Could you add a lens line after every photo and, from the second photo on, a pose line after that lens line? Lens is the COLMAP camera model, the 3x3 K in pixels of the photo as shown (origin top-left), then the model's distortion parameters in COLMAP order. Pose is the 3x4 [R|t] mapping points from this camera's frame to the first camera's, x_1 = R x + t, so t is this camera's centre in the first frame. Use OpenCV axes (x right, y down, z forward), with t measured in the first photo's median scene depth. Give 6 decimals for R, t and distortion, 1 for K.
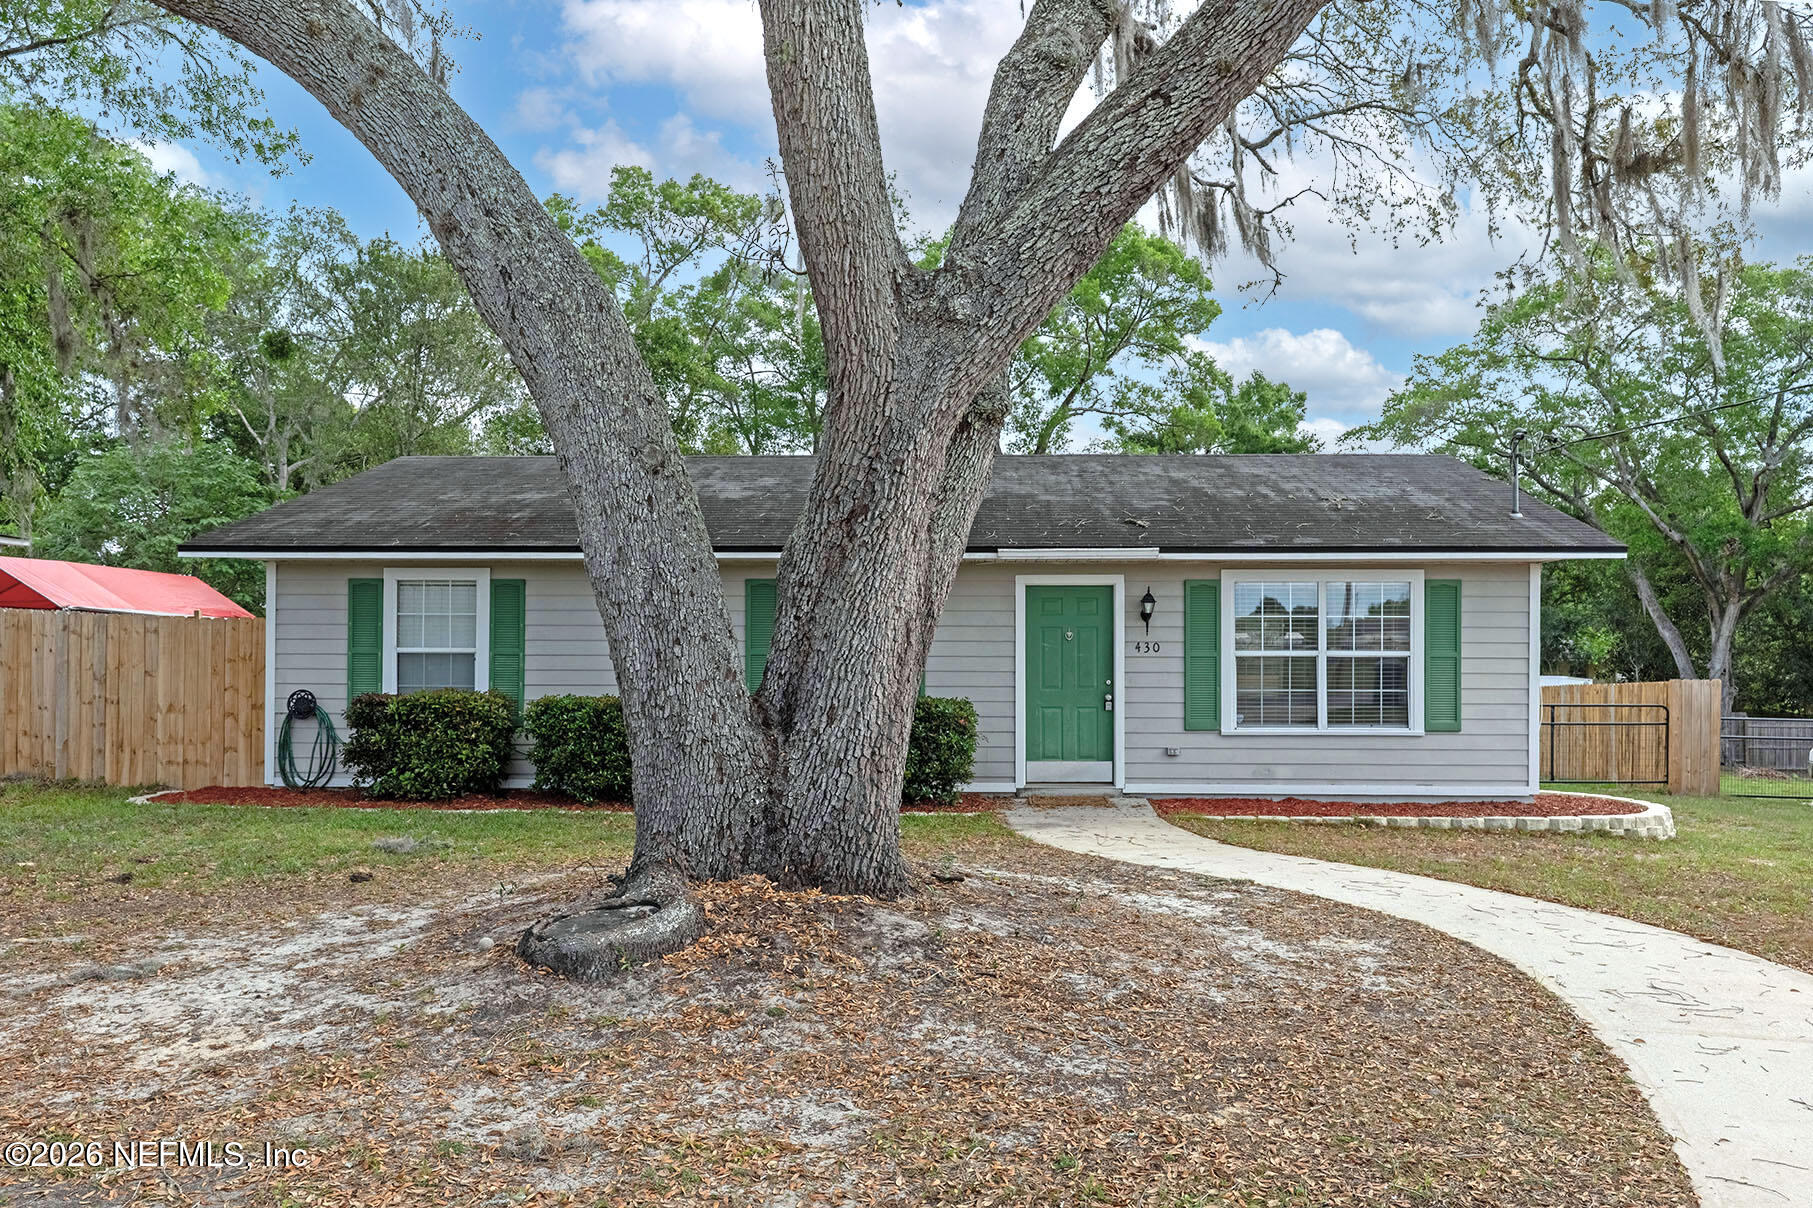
lens RADIAL K [[1296.6, 0, 949.6], [0, 1296.6, 641.0], [0, 0, 1]] dist [0.004341, -0.005427]
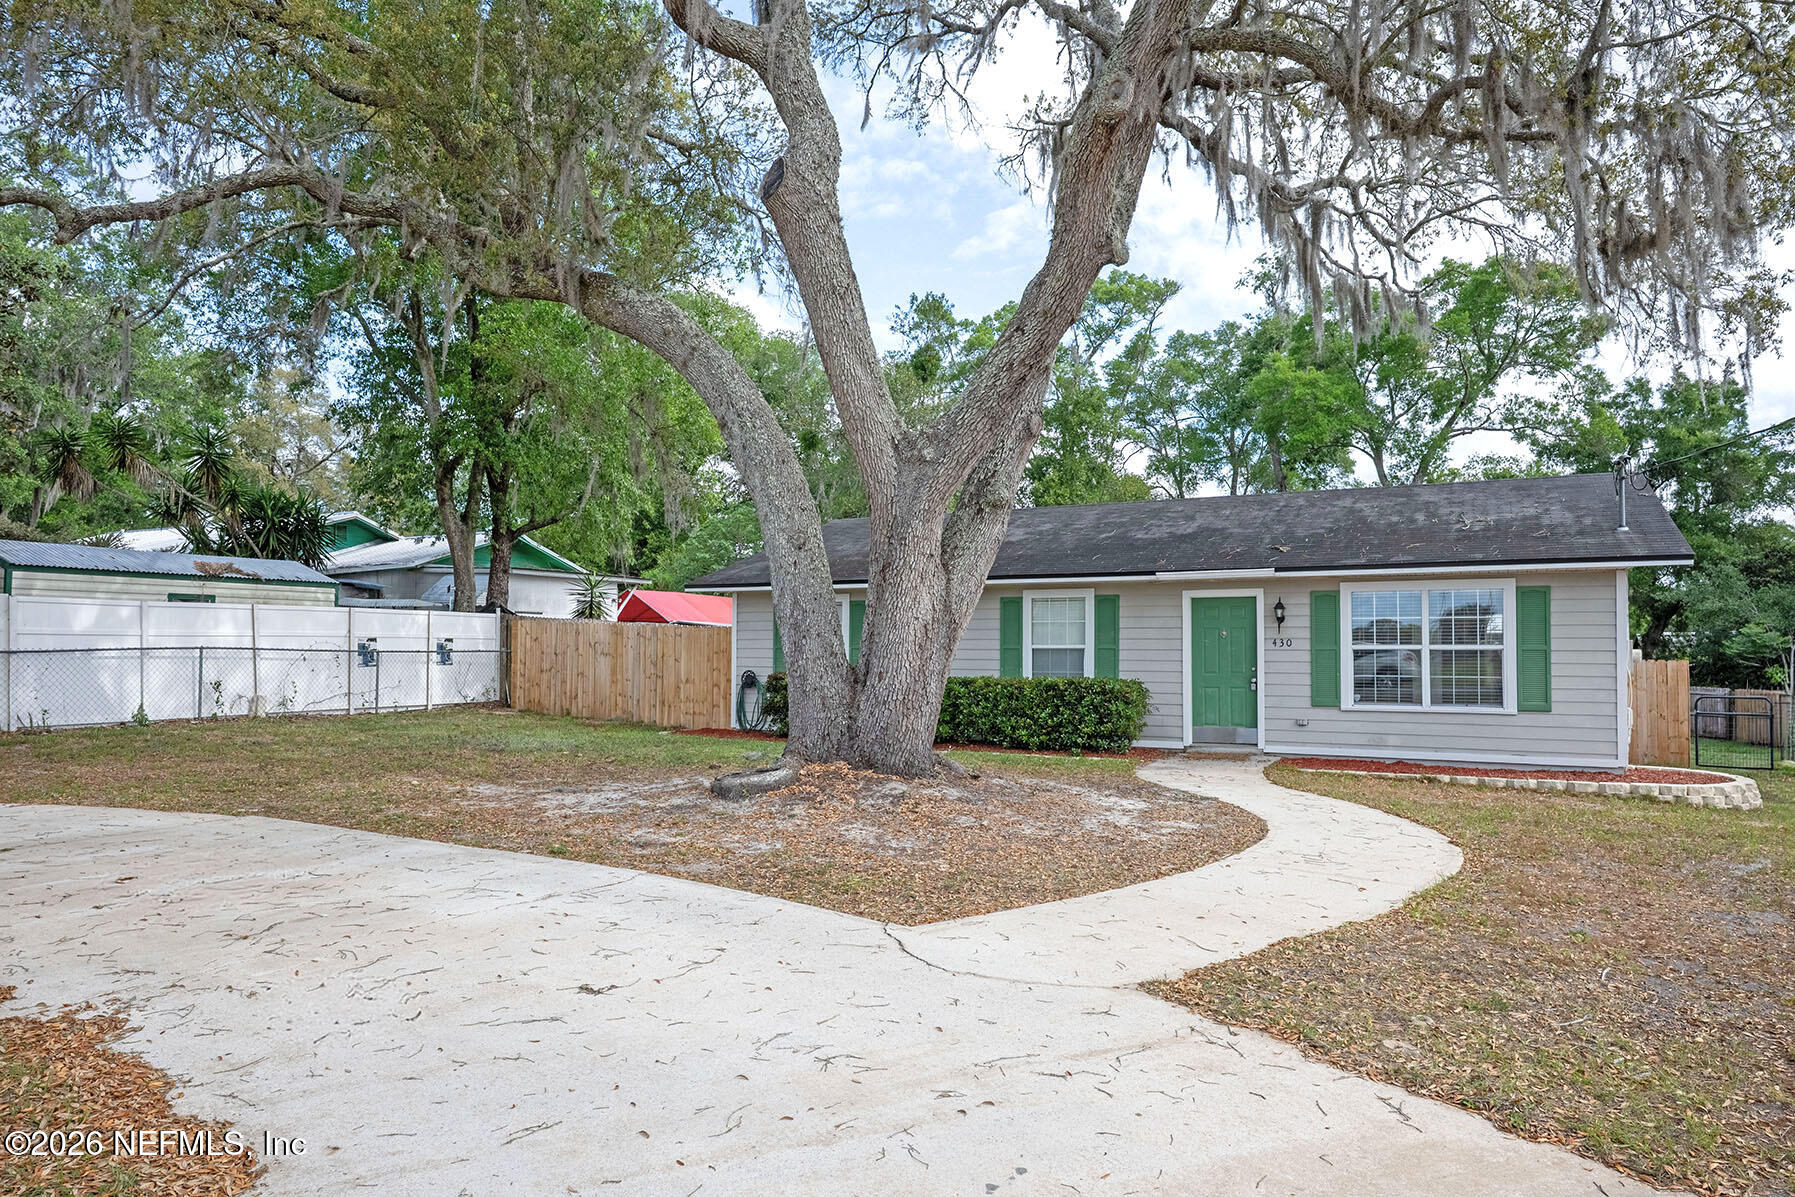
lens RADIAL K [[1124.7, 0, 902.0], [0, 1124.7, 620.0], [0, 0, 1]] dist [-0.000369, 0.000391]
pose [[0.898873, -0.012279, -0.438037, 0.305318], [0.003001, 0.999756, -0.021866, 0.005697], [0.438198, 0.018340, 0.898691, -0.202074]]
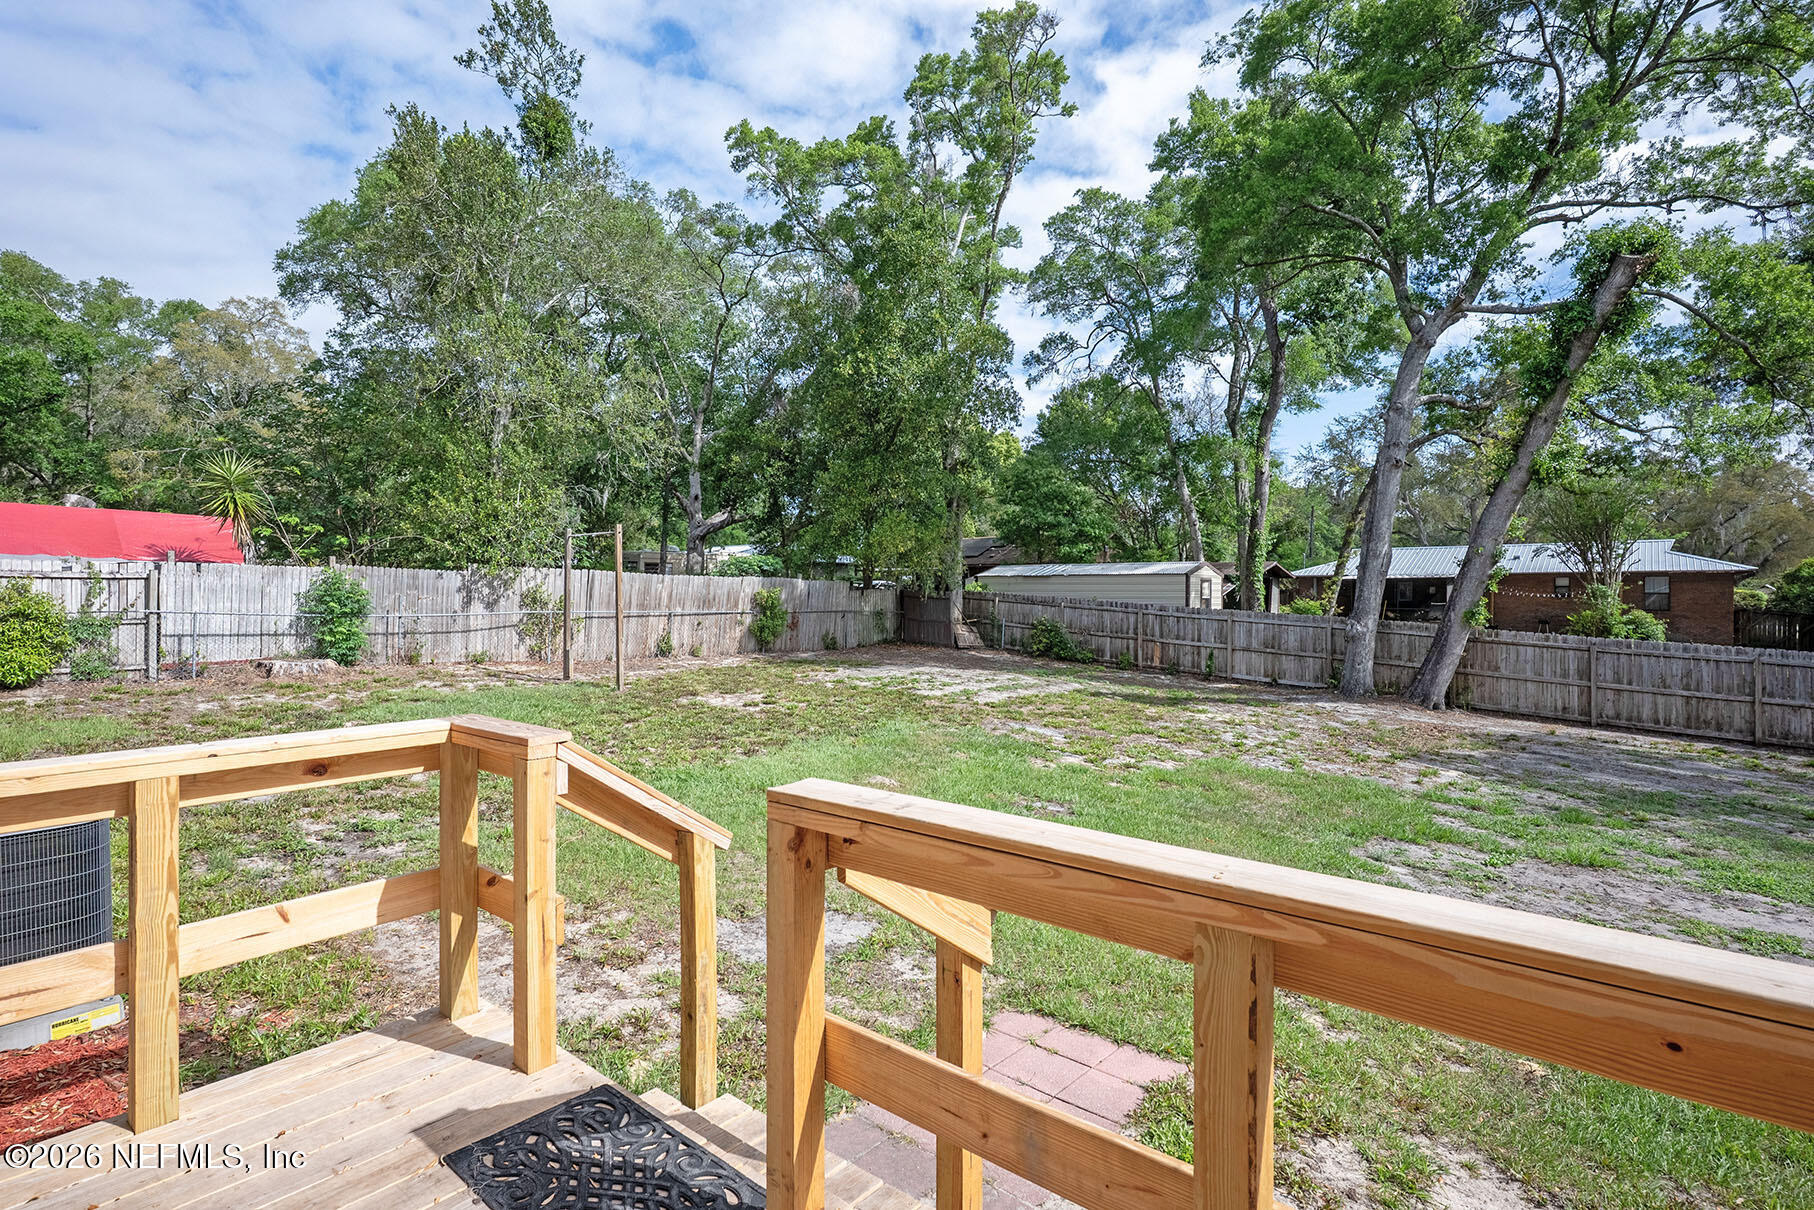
lens RADIAL K [[884.1, 0, 913.0], [0, 884.1, 595.0], [0, 0, 1]] dist [-0.000927, 0.000785]
pose [[0.786210, -0.001582, -0.617958, 0.407917], [0.005959, 0.999970, 0.005022, 0.011961], [0.617931, -0.007630, 0.786195, 1.660622]]
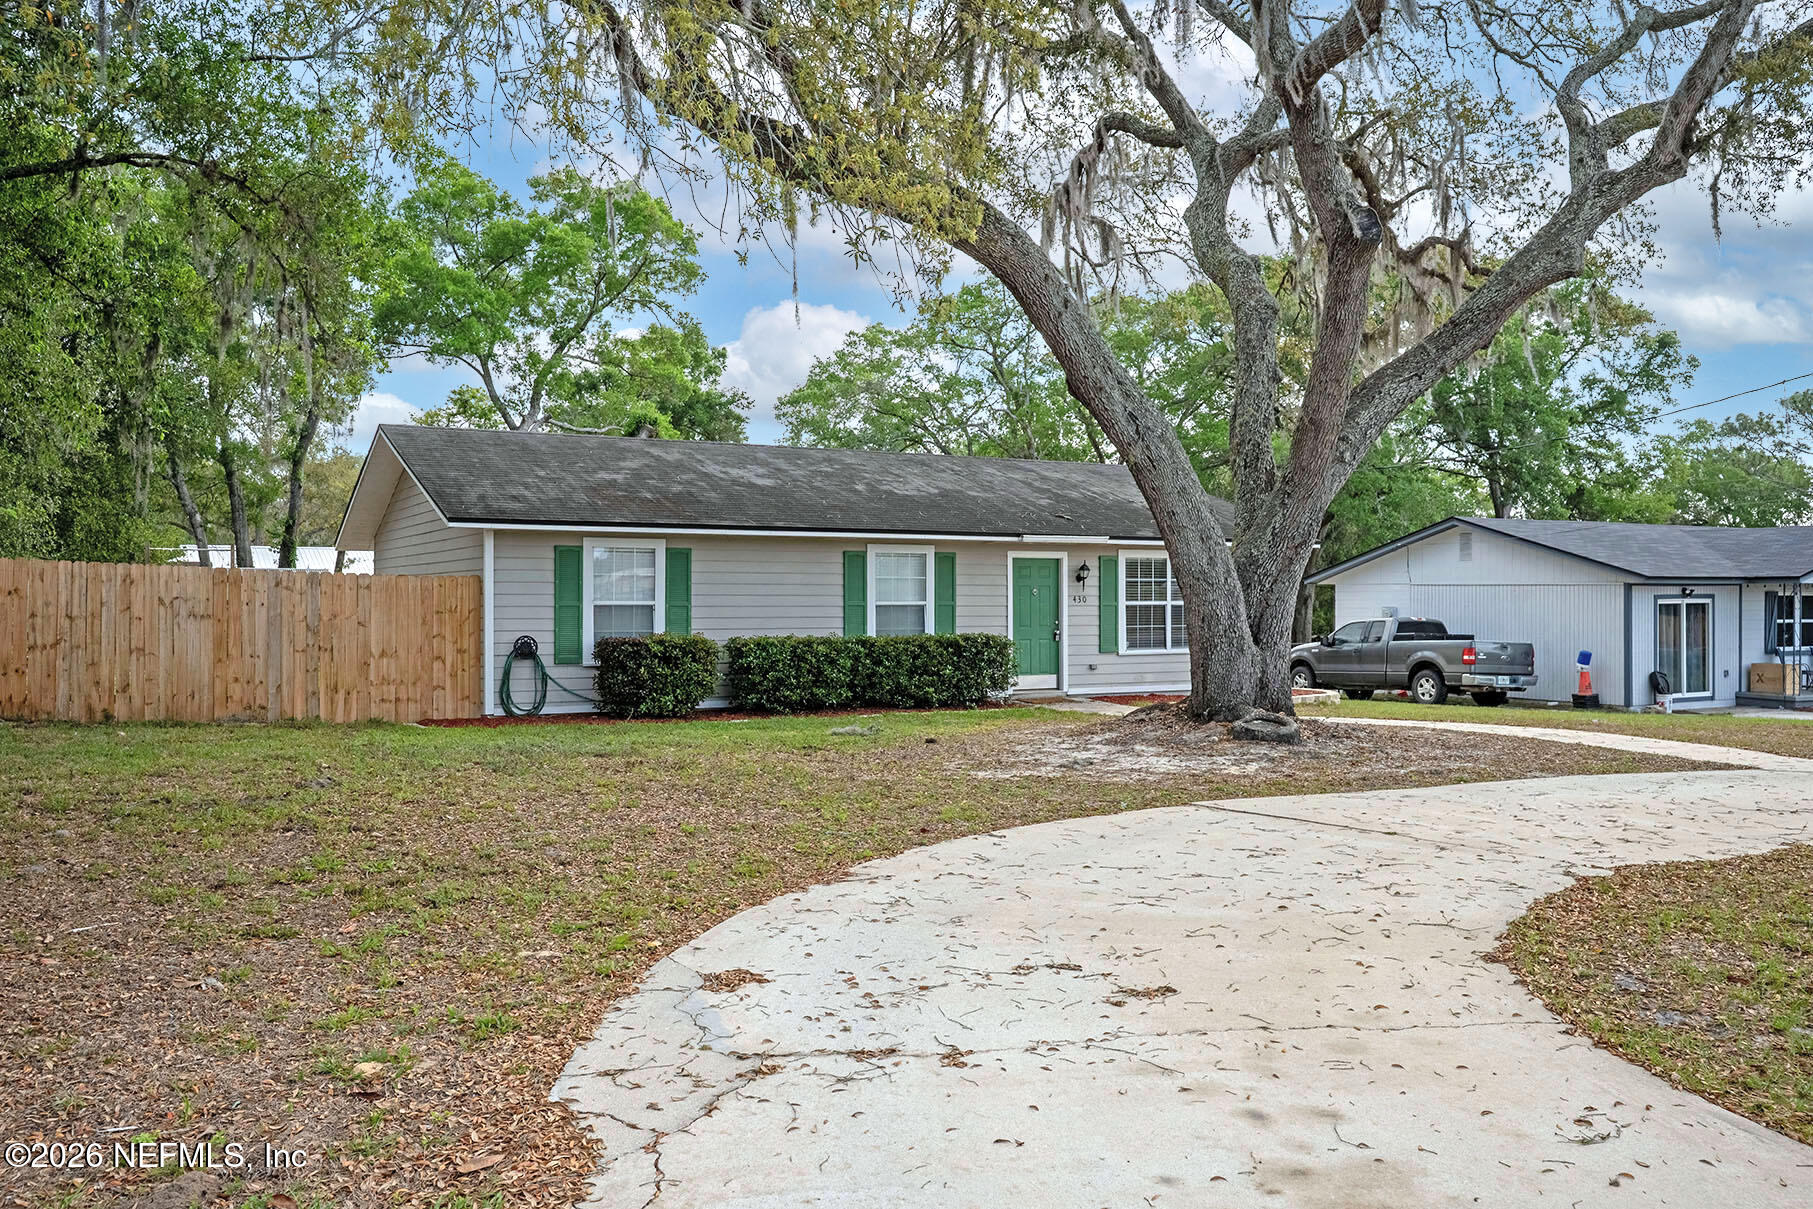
lens RADIAL K [[1442.2, 0, 906.5], [0, 1442.2, 604.5], [0, 0, 1]] dist [0.002250, -0.000019]
pose [[0.857686, -0.004815, 0.514150, -0.898337], [-0.003945, 0.999865, 0.015944, -0.015377], [-0.514158, -0.015703, 0.857552, -0.359611]]
